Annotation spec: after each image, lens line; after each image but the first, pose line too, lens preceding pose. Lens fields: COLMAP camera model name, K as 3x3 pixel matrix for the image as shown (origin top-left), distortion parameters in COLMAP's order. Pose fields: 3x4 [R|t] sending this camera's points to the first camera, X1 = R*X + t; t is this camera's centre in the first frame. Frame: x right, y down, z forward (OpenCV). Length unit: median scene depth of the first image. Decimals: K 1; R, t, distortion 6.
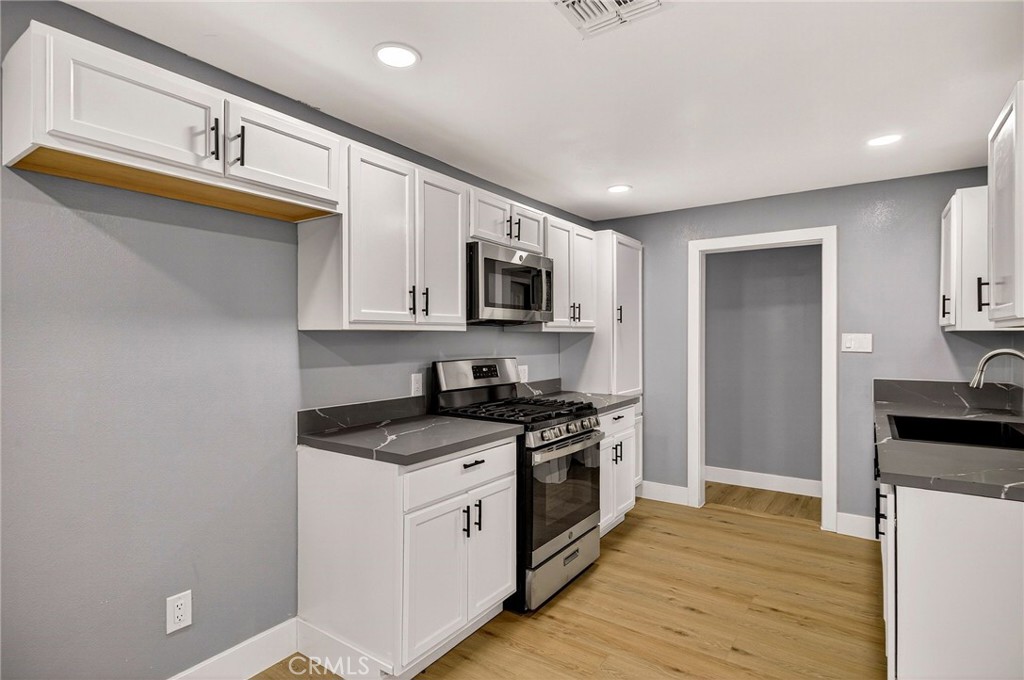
lens RADIAL K [[522.1, 0, 512.0], [0, 522.1, 340.0], [0, 0, 1]] dist [0.001706, 0.000208]
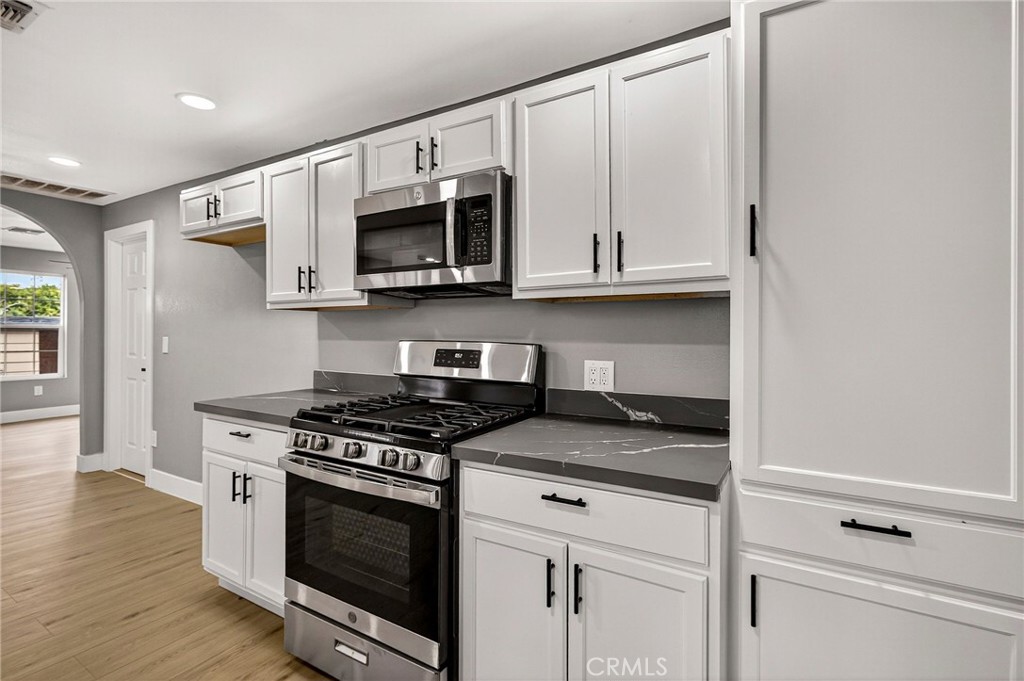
lens RADIAL K [[474.9, 0, 513.8], [0, 474.9, 332.1], [0, 0, 1]] dist [0.000632, 0.000013]
pose [[0.069661, 0.003096, -0.997566, 0.808663], [-0.006834, 0.999973, 0.002626, 0.026864], [0.997547, 0.006634, 0.069680, 1.328680]]
